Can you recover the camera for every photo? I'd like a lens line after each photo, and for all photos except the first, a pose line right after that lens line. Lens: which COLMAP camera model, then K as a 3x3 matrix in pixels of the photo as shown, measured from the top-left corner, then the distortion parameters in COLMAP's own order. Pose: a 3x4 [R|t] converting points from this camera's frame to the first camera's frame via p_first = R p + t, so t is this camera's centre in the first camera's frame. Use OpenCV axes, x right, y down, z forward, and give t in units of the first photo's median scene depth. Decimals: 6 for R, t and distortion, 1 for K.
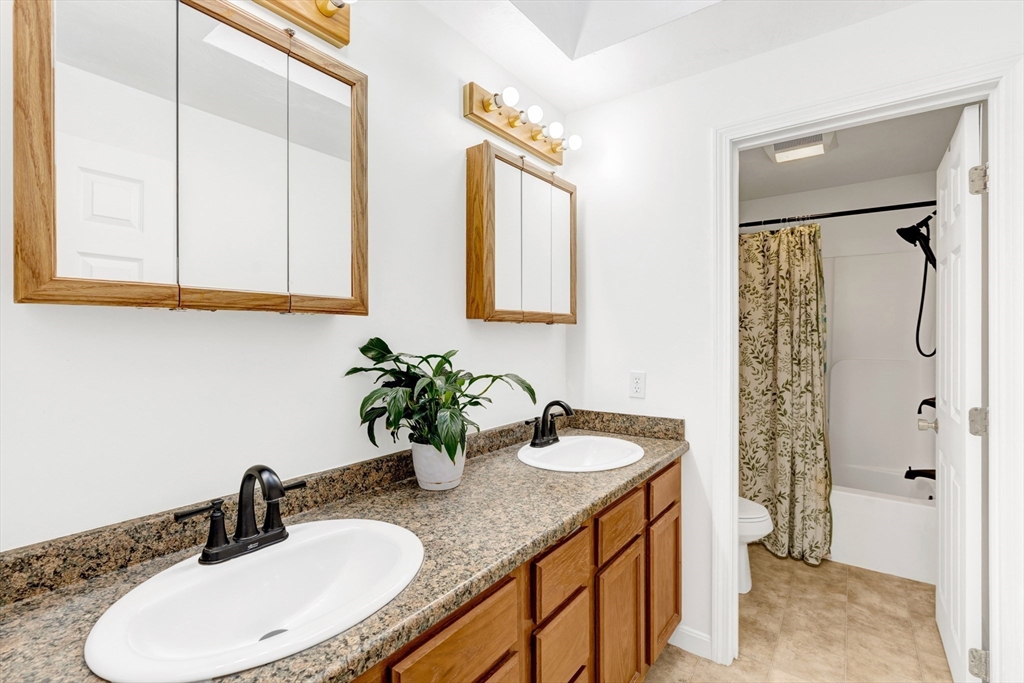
lens RADIAL K [[469.9, 0, 504.8], [0, 469.9, 328.8], [0, 0, 1]] dist [-0.014865, 0.006515]
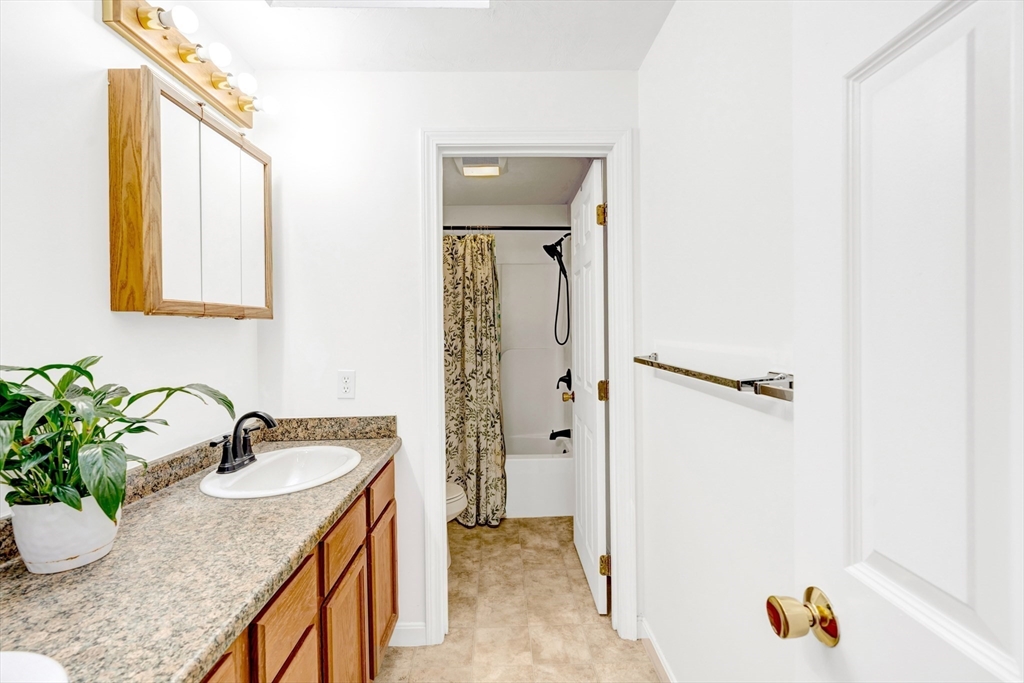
lens RADIAL K [[469.9, 0, 504.8], [0, 469.9, 328.8], [0, 0, 1]] dist [-0.014865, 0.006515]
pose [[0.778927, -0.009769, 0.627039, -0.058793], [0.005680, 0.999948, 0.008523, 0.002491], [-0.627089, -0.003077, 0.778941, 0.080918]]
